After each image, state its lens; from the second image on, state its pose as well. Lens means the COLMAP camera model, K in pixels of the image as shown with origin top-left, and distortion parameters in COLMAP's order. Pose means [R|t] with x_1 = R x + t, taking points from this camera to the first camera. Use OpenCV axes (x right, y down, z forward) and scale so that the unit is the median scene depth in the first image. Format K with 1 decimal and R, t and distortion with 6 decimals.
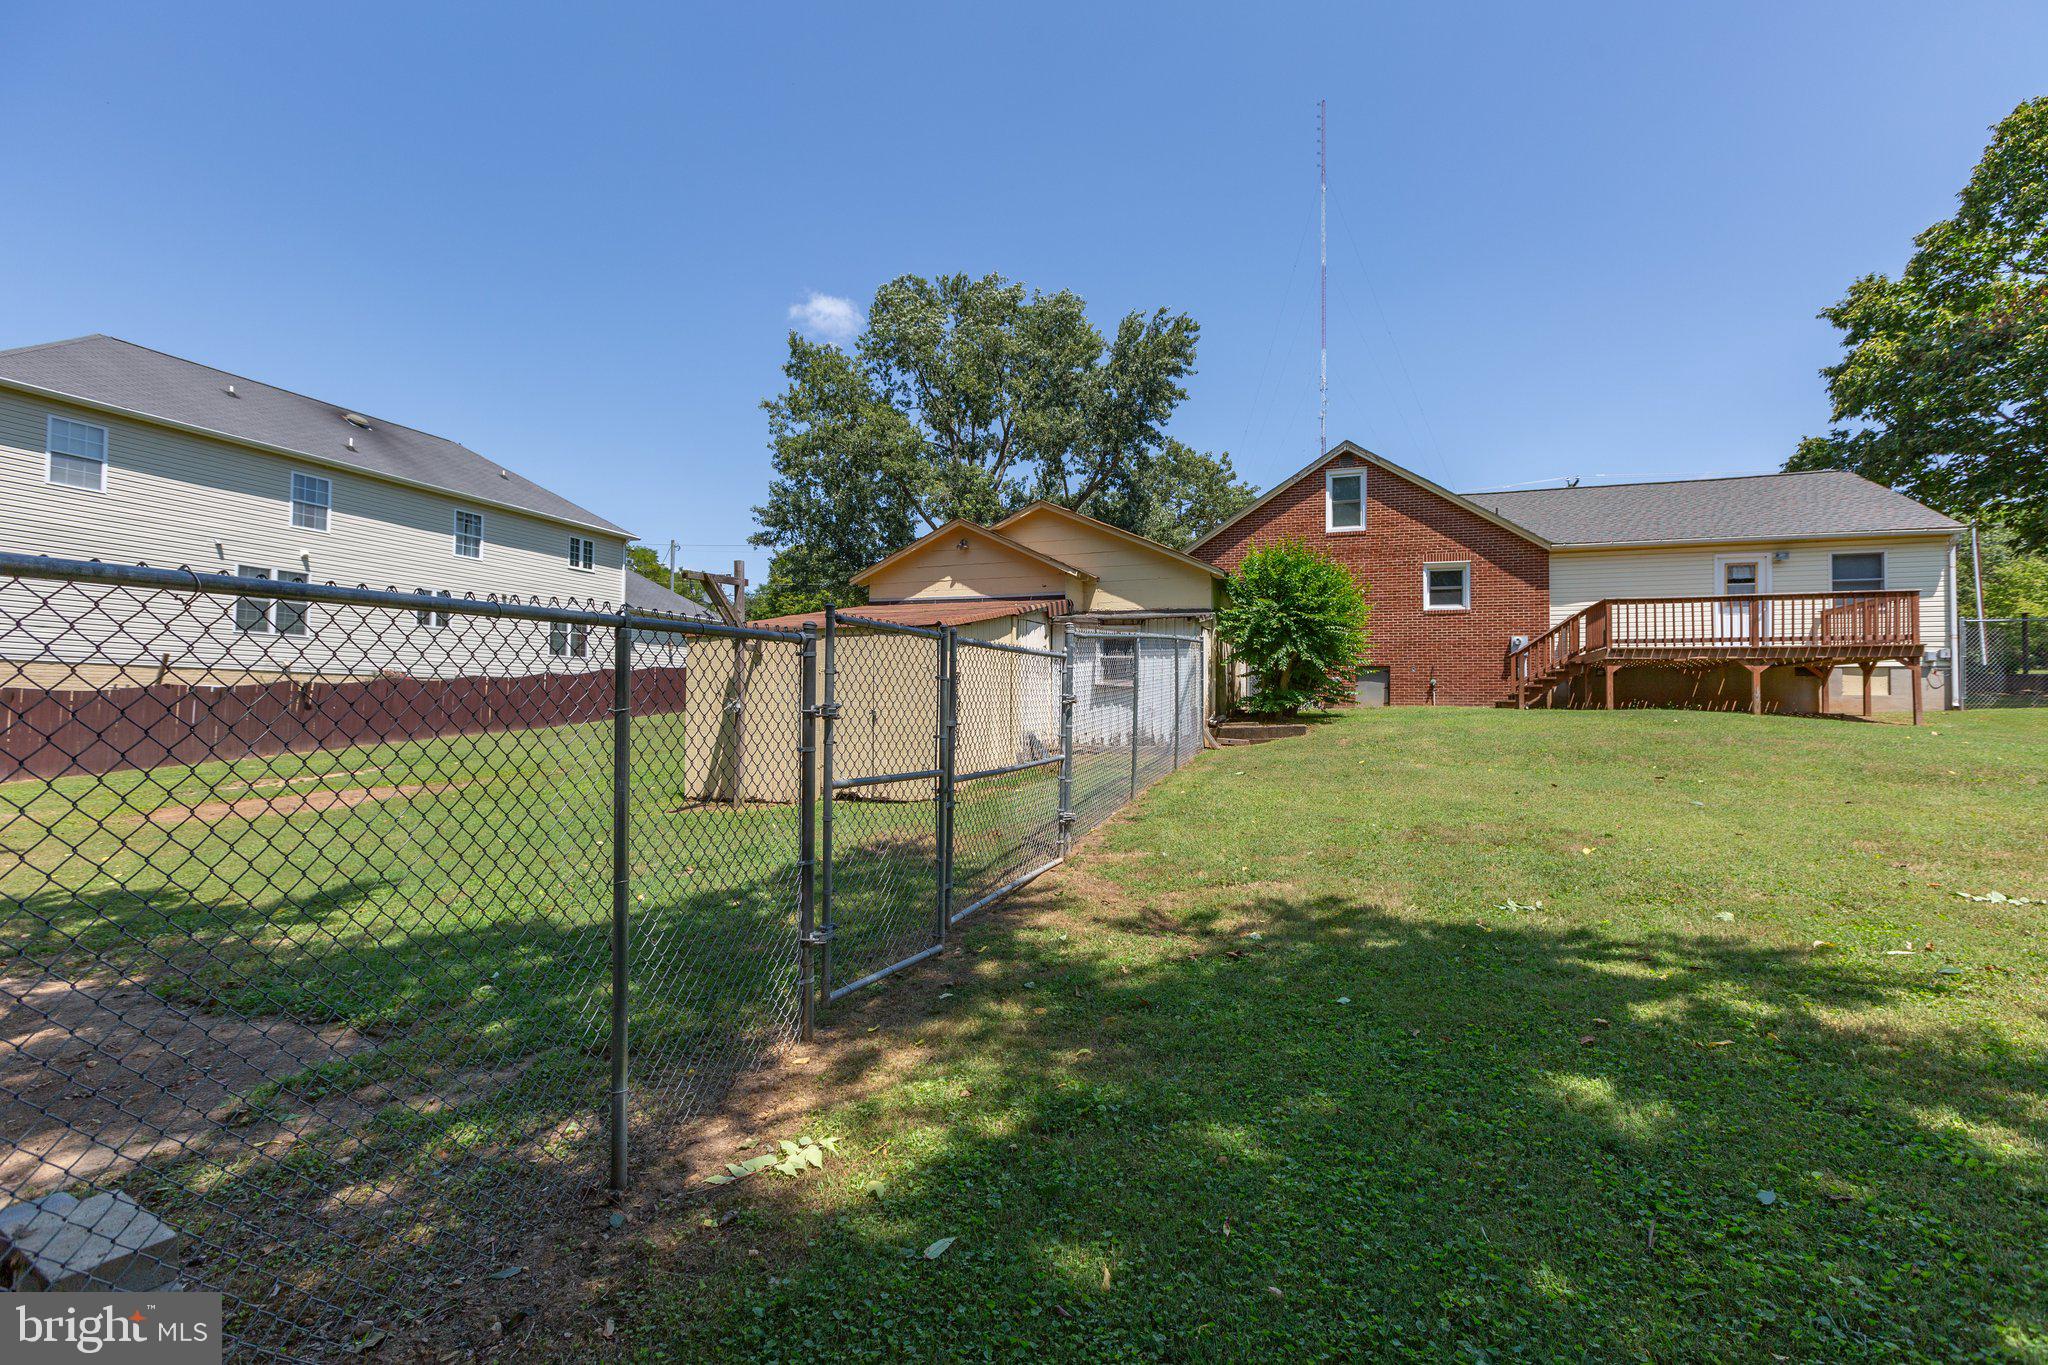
lens RADIAL K [[933.9, 0, 1024.0], [0, 933.9, 685.7], [0, 0, 1]] dist [-0.002482, 0.000057]
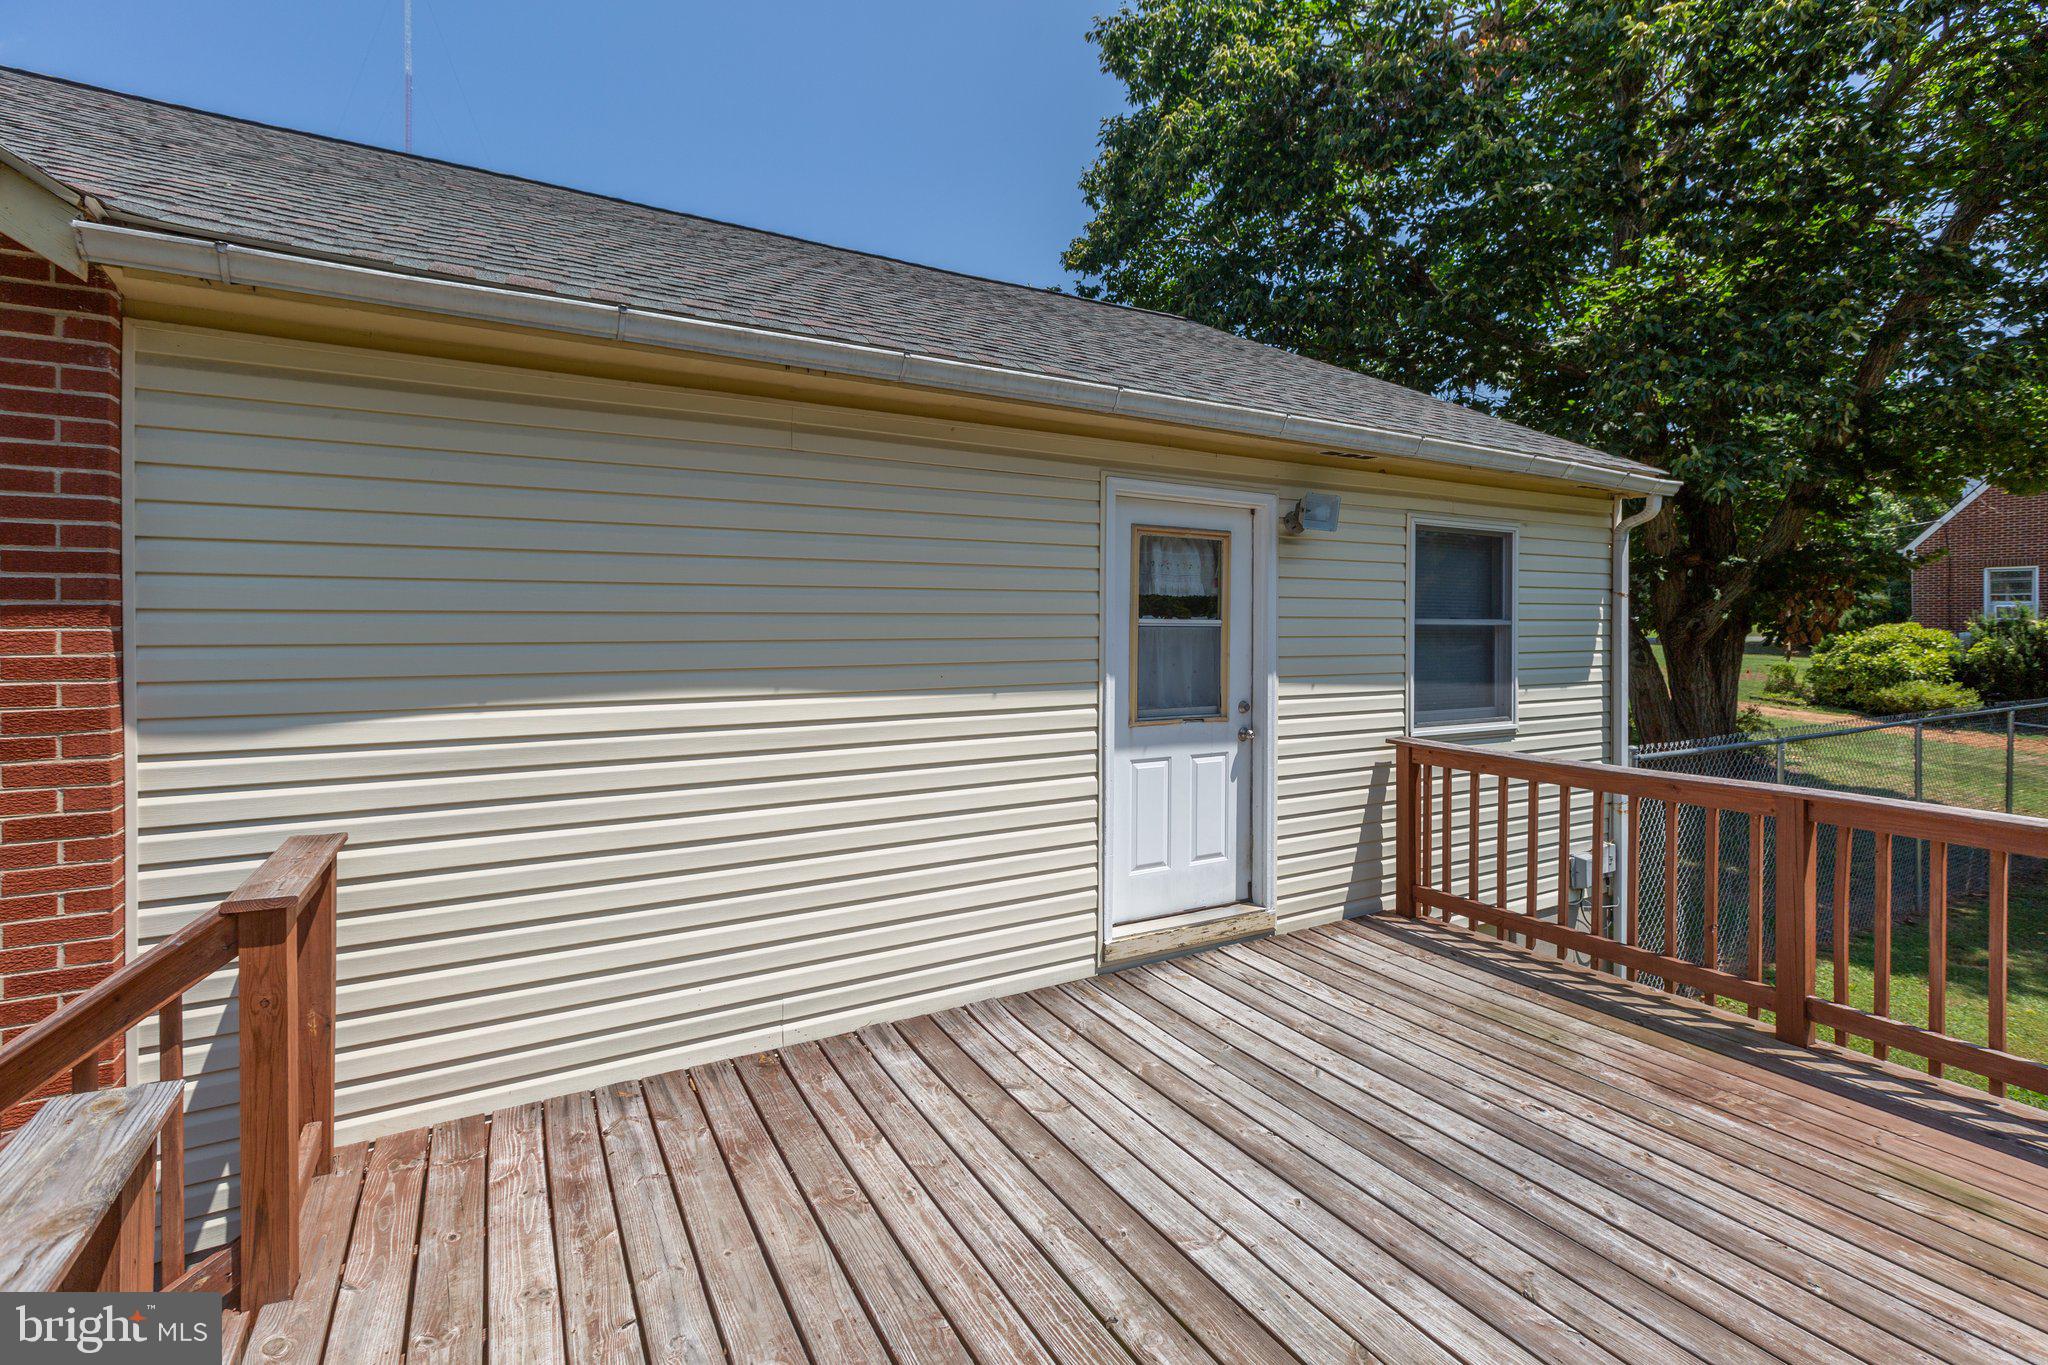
lens RADIAL K [[933.9, 0, 1073.2], [0, 933.9, 609.7], [0, 0, 1]] dist [-0.002482, 0.000057]
pose [[0.613914, 0.005240, 0.789356, 0.595546], [-0.011969, 0.999925, 0.002671, -0.116151], [-0.789283, -0.011087, 0.613930, 0.913498]]
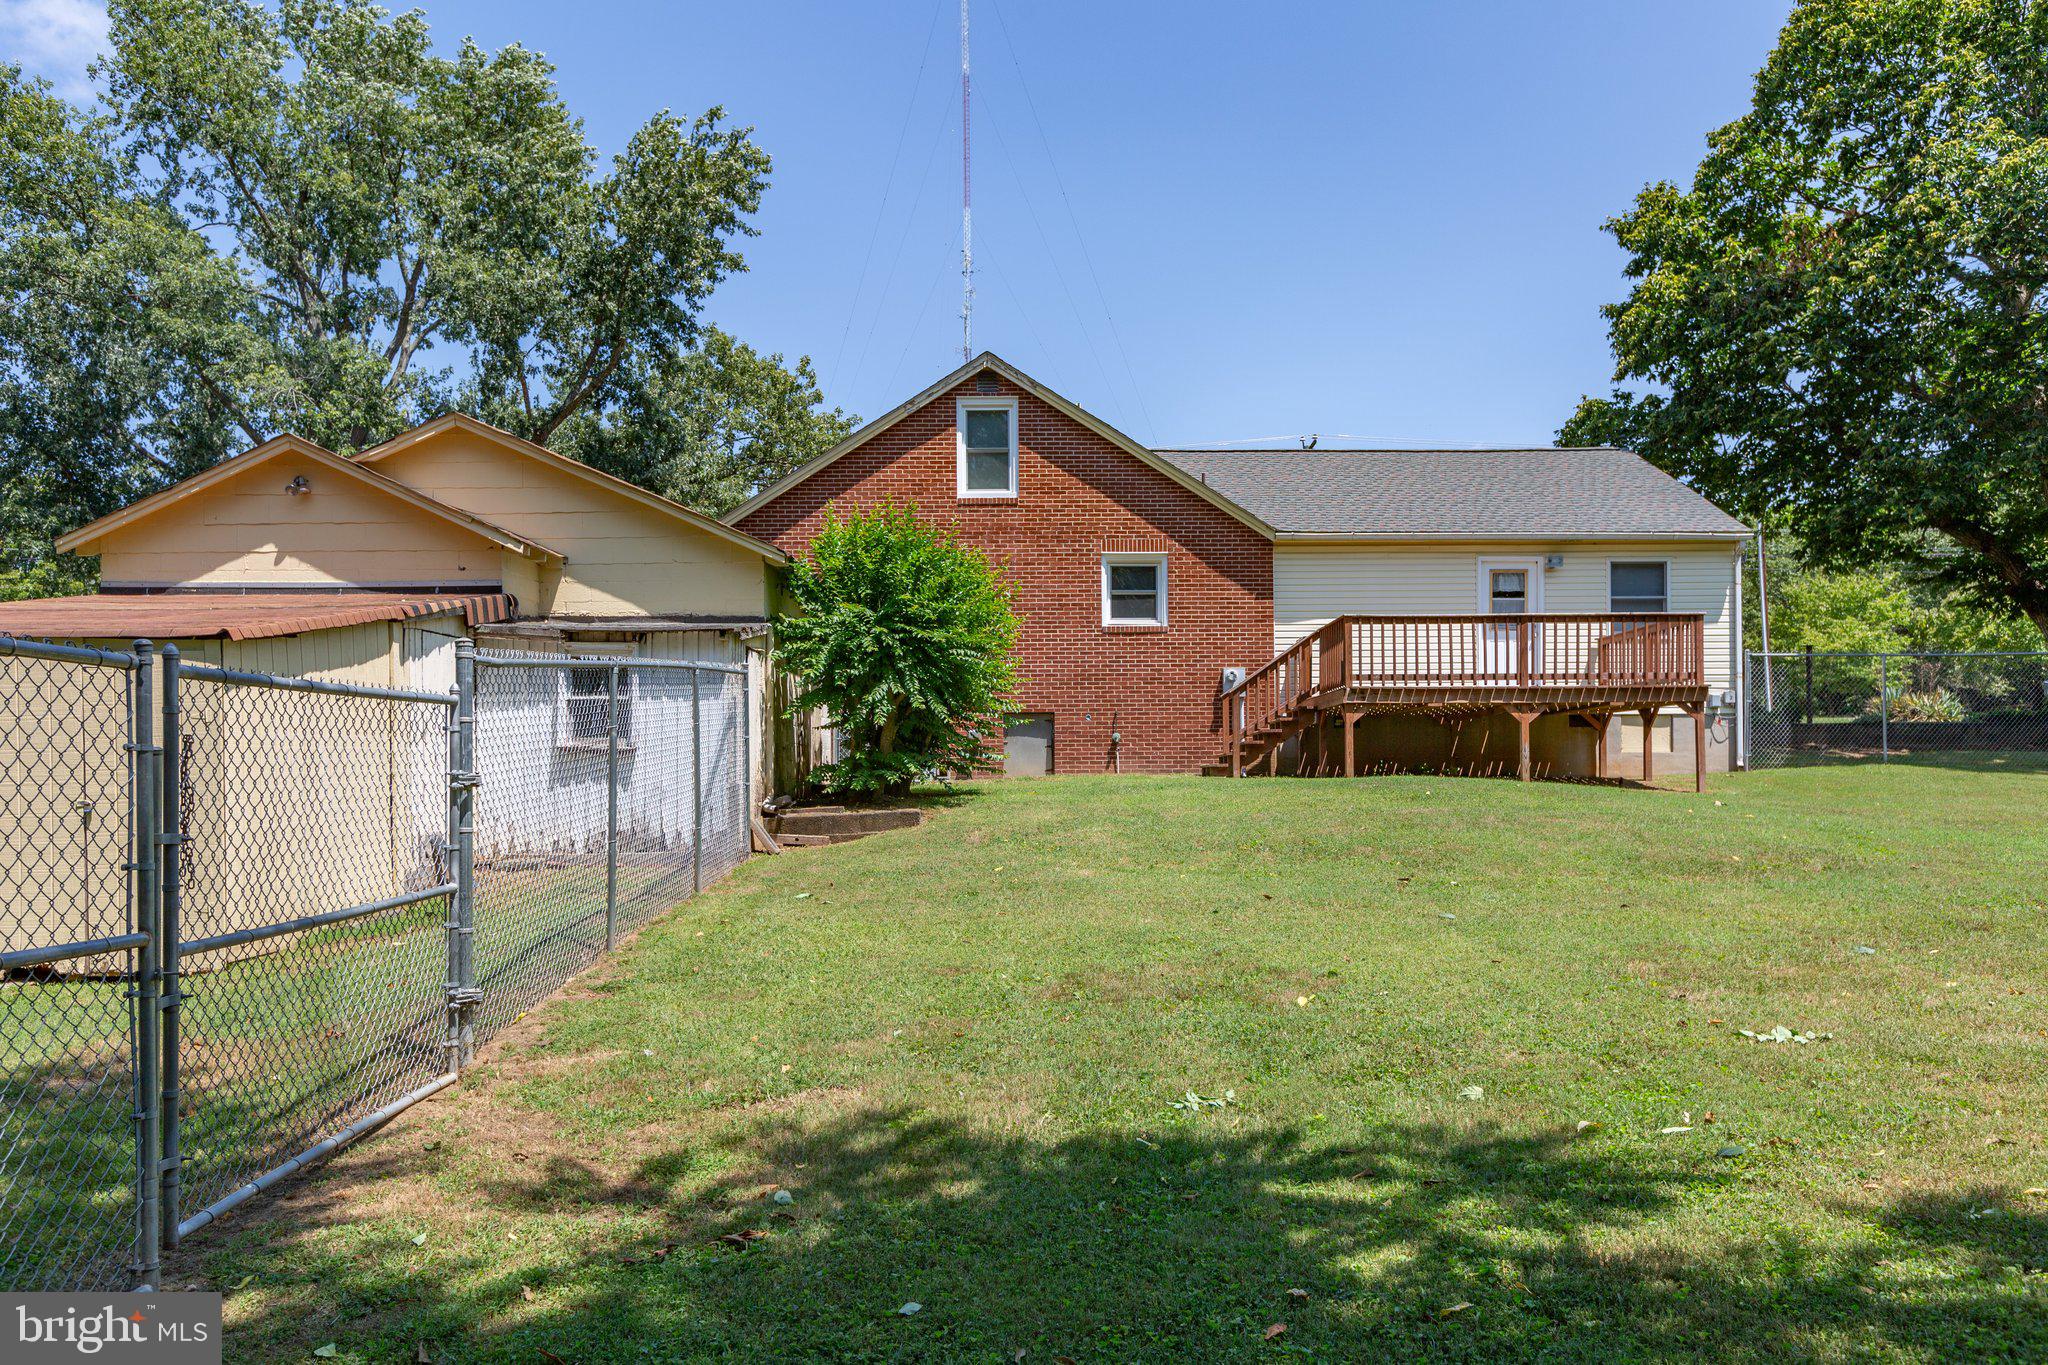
lens RADIAL K [[1528.4, 0, 1053.1], [0, 1528.4, 789.3], [0, 0, 1]] dist [-0.005379, 0.021733]
pose [[0.934718, -0.016771, 0.354994, 0.021016], [0.005589, 0.999456, 0.032499, -0.002760], [-0.355346, -0.028393, 0.934303, 0.021380]]
